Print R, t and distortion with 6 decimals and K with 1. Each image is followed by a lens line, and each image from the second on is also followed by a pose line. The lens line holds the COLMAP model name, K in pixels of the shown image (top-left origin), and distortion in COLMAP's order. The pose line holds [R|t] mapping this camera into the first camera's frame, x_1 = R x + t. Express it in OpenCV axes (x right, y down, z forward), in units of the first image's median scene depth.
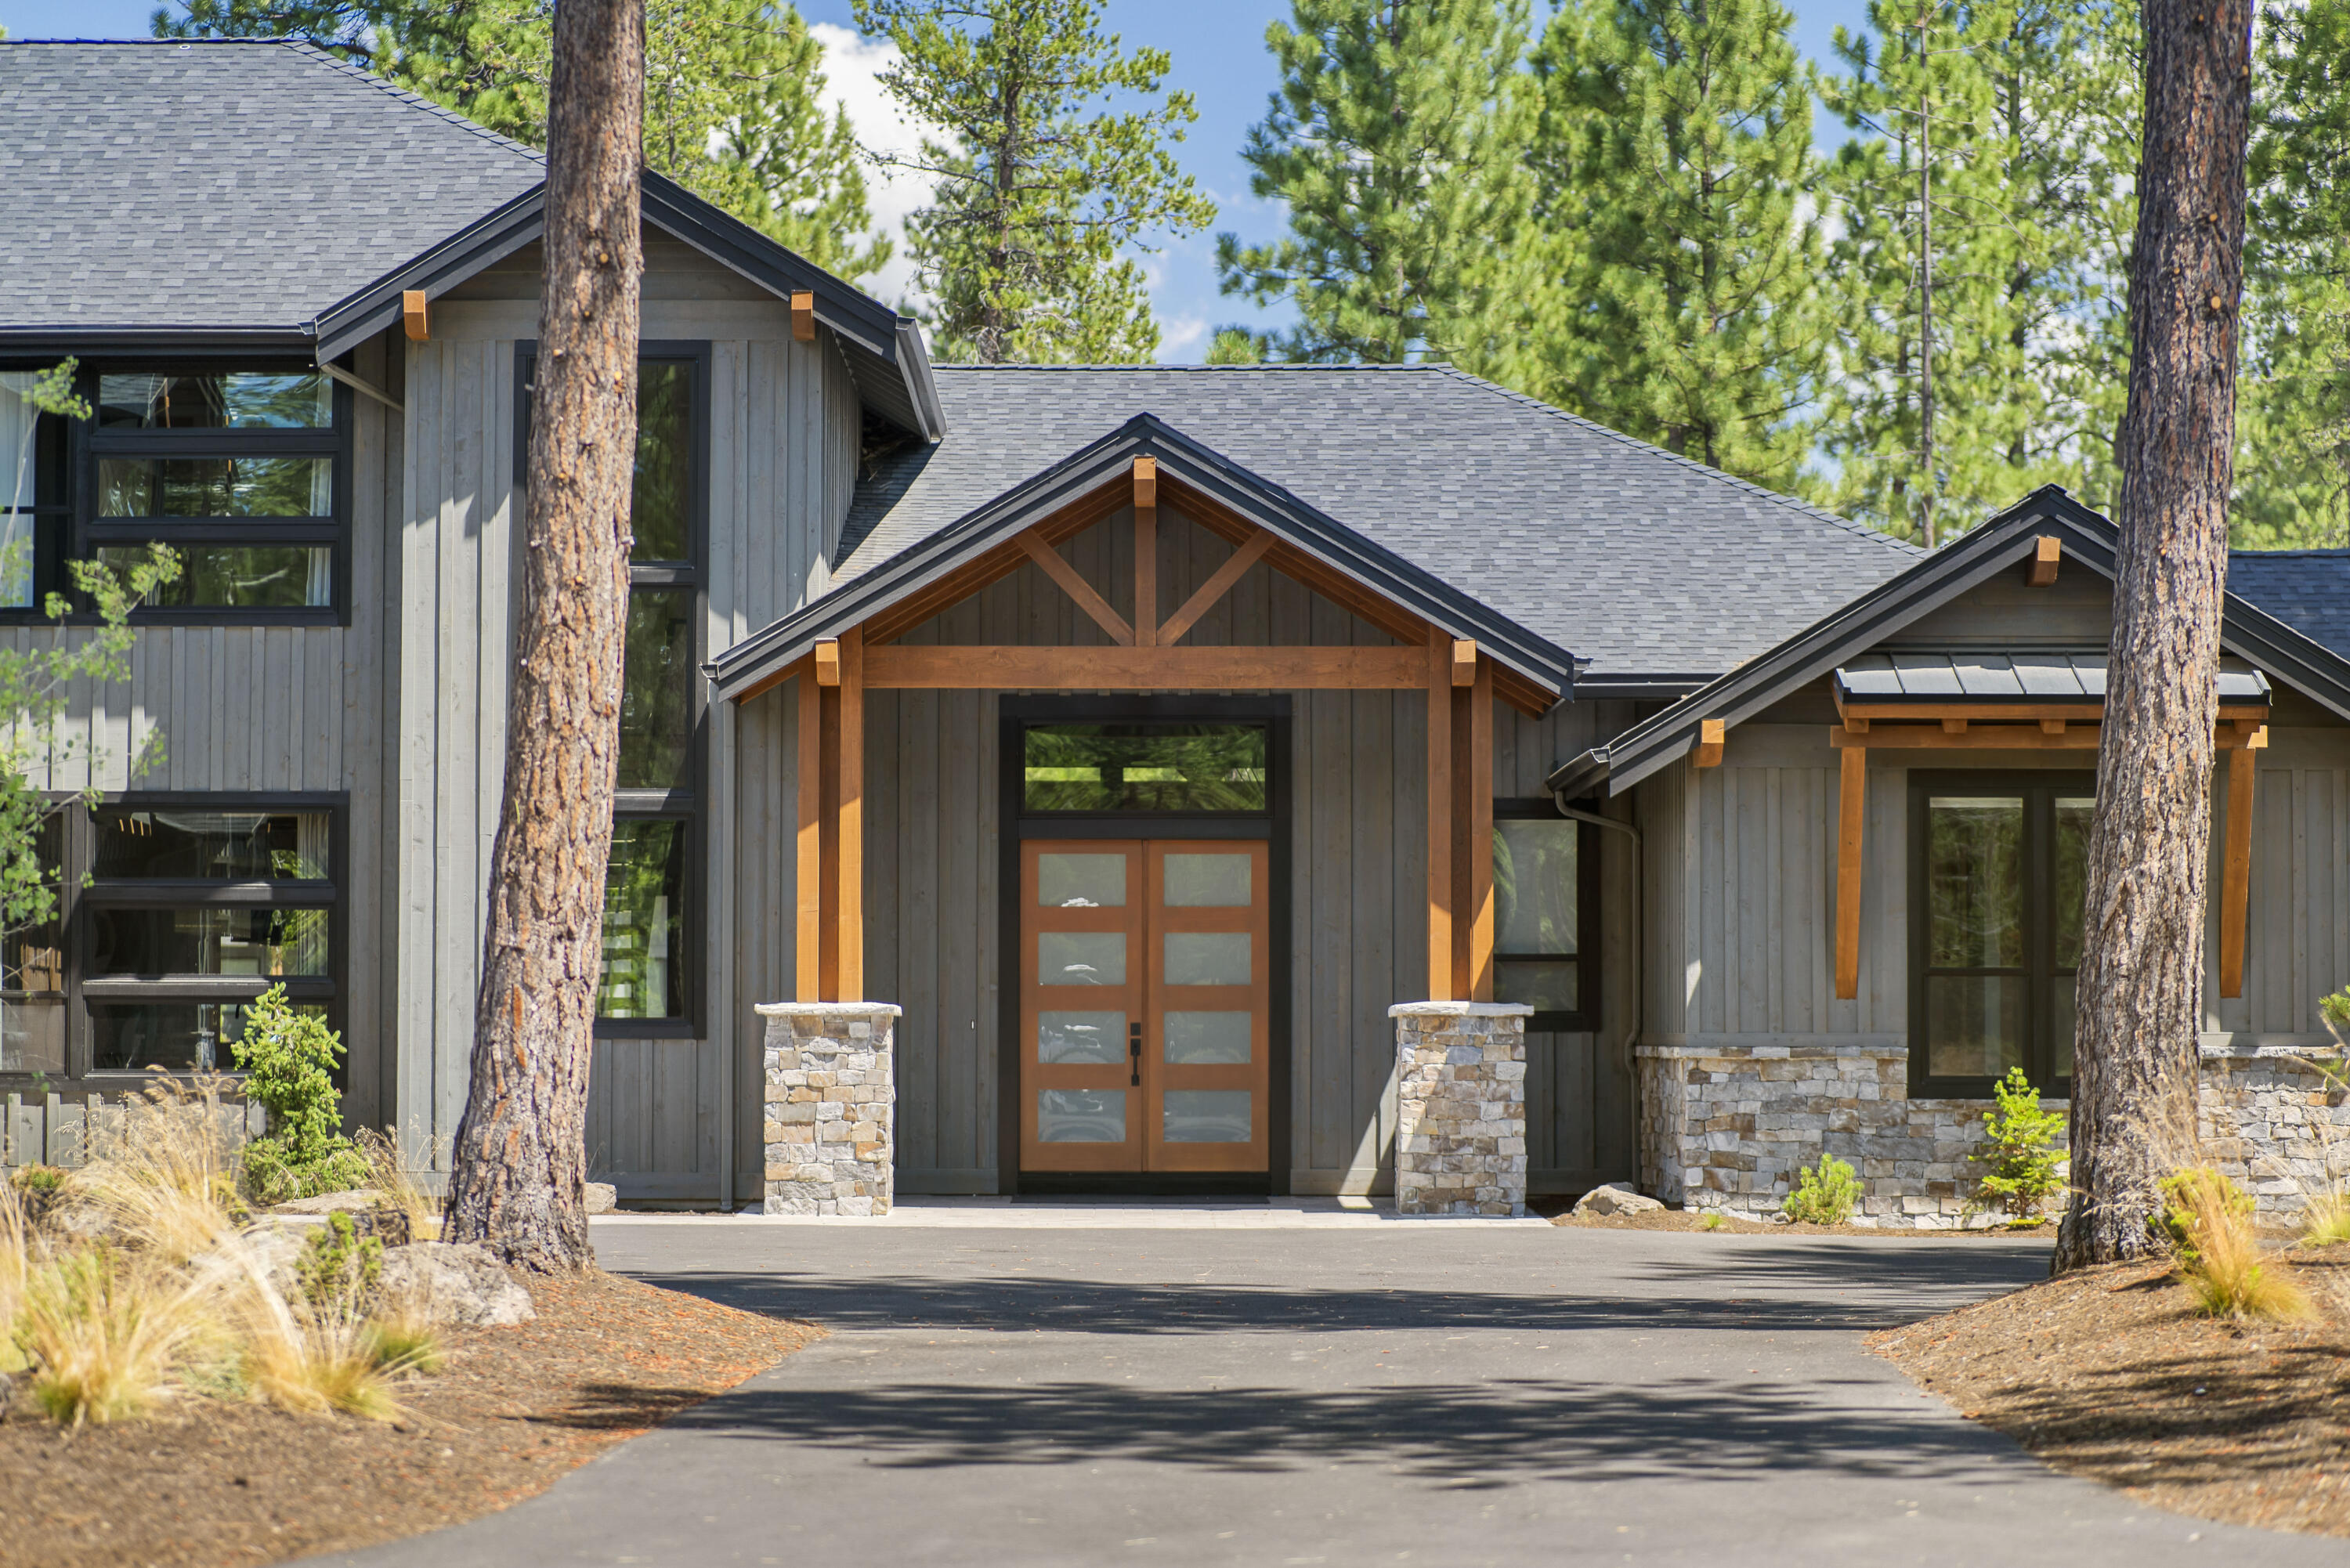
lens RADIAL K [[5917.1, 0, 1176.8], [0, 5917.1, 783.7], [0, 0, 1]] dist [-0.166708, 0.000000]
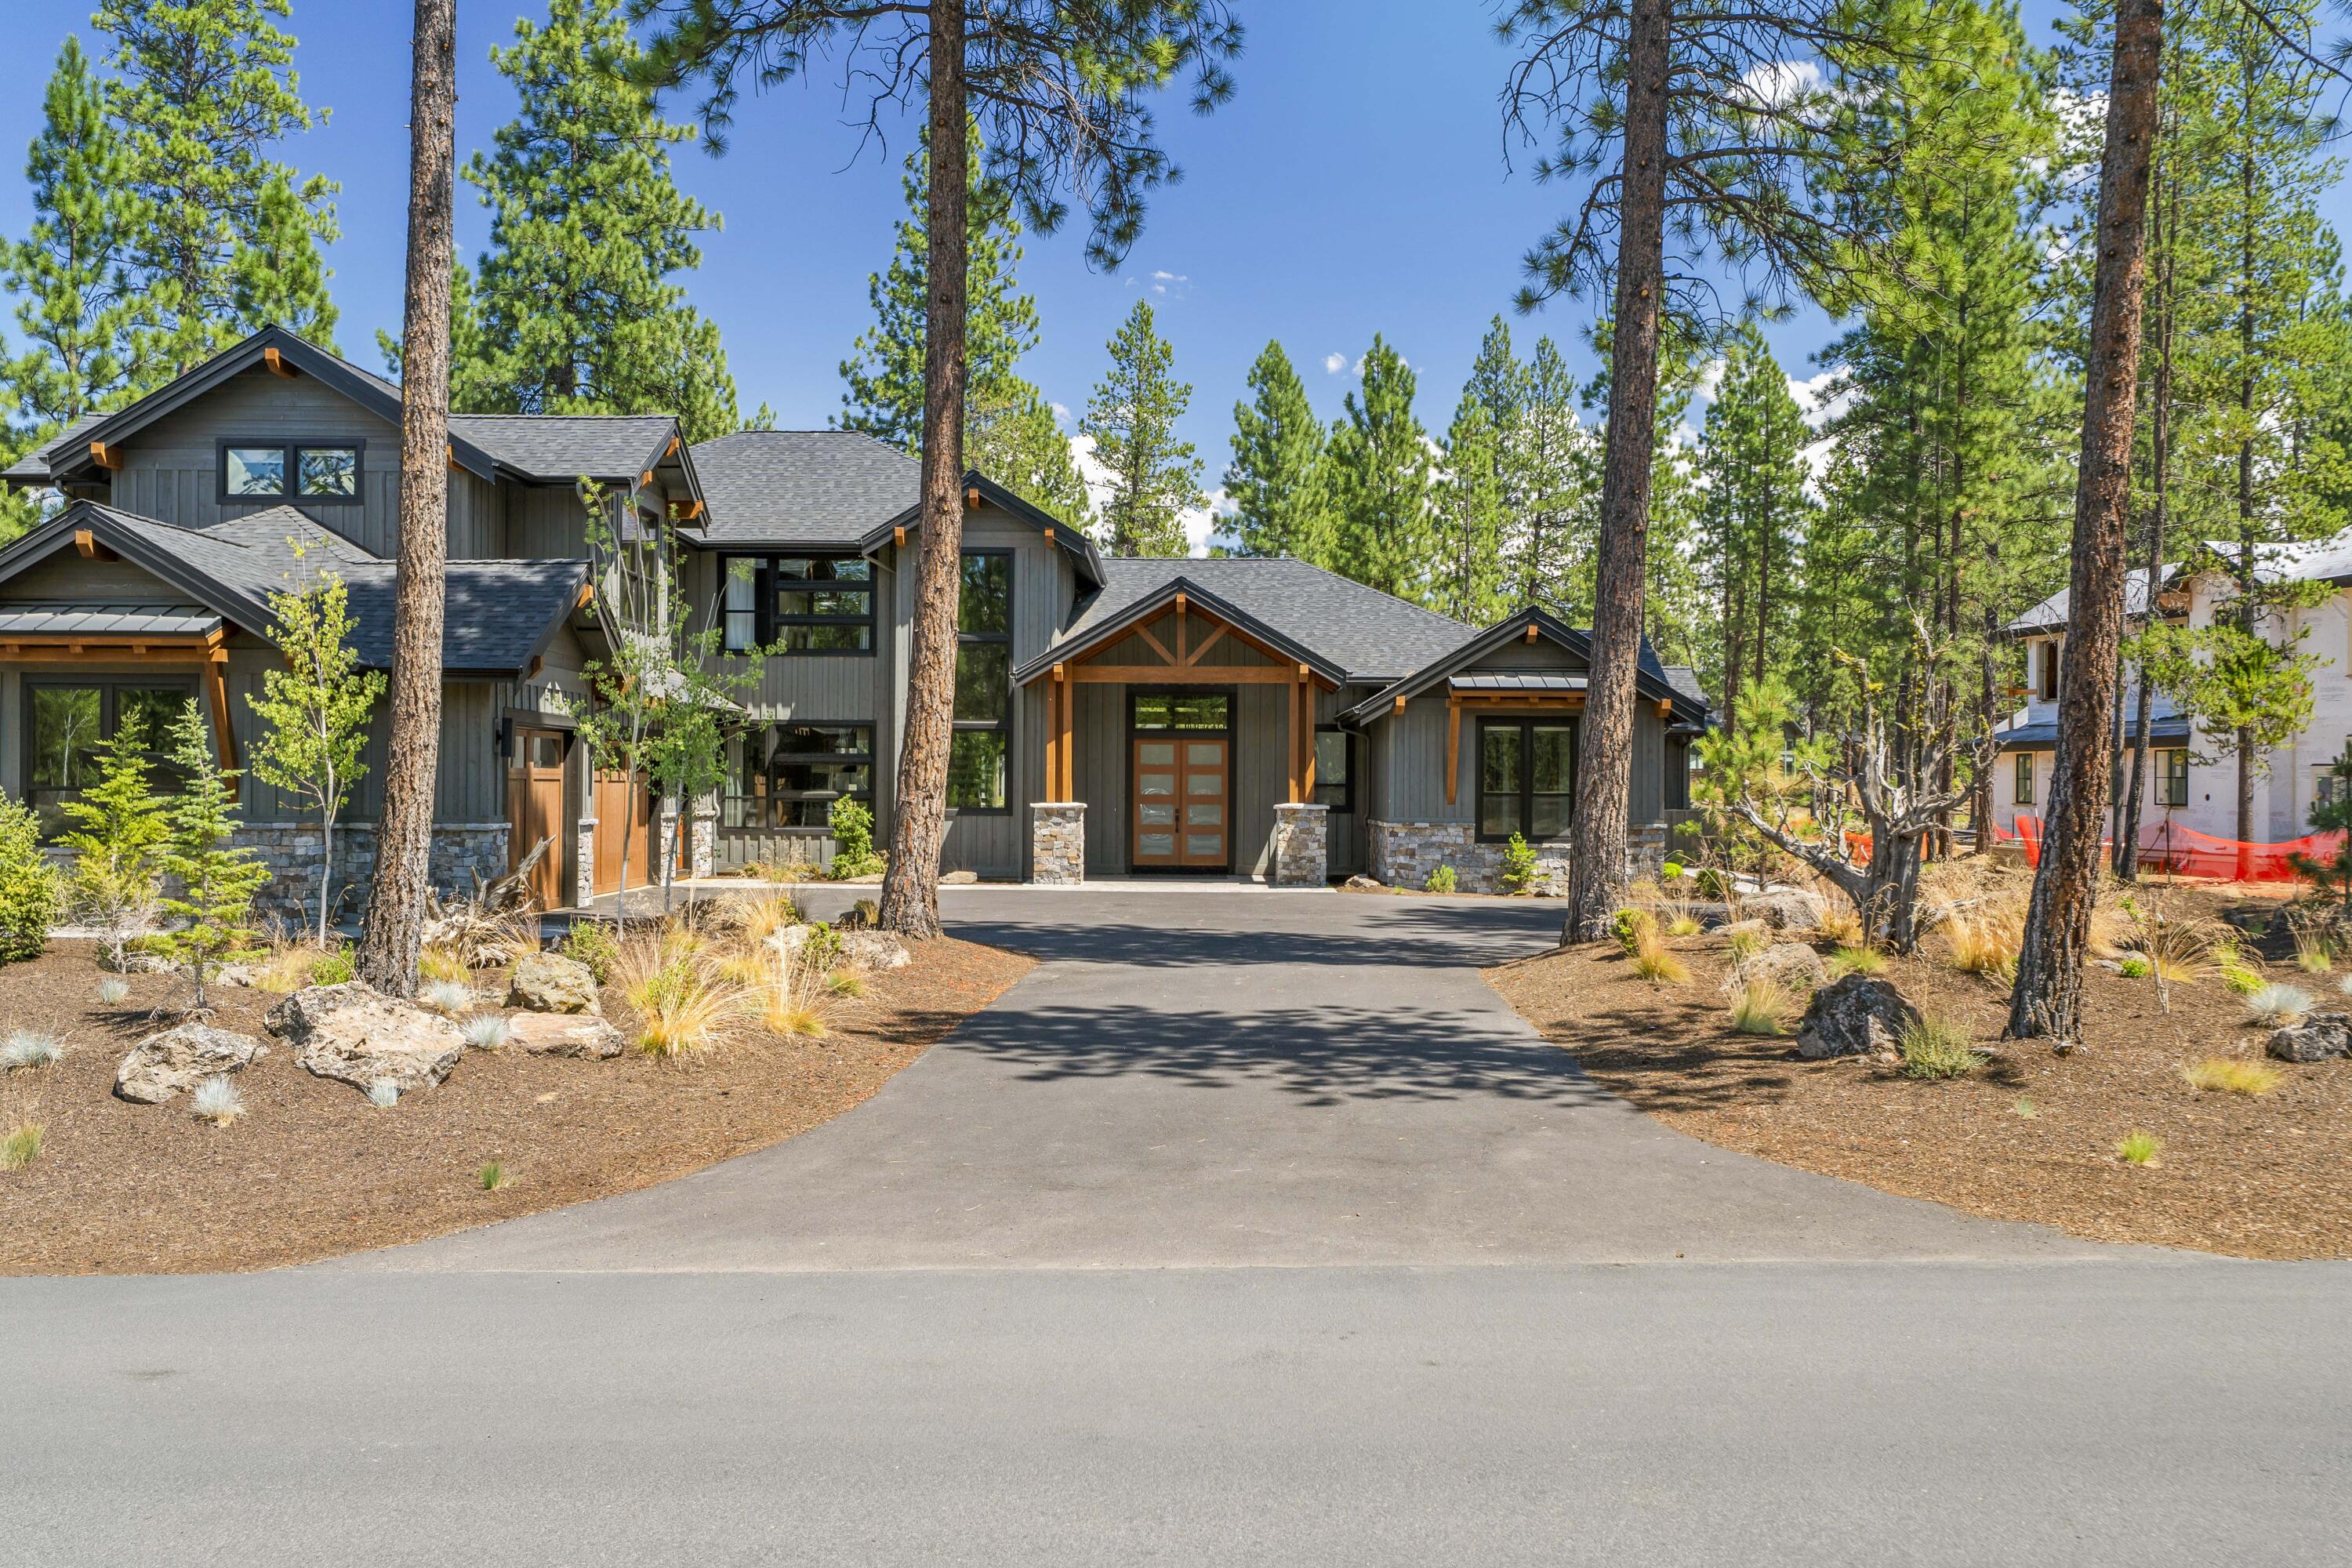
lens RADIAL K [[1988.6, 0, 1182.3], [0, 1988.6, 782.2], [0, 0, 1]] dist [0.008331, 0.030450]
pose [[0.999952, 0.004858, -0.008529, 0.002864], [-0.004508, 0.999165, 0.040598, -0.007810], [0.008719, -0.040558, 0.999139, 0.123599]]
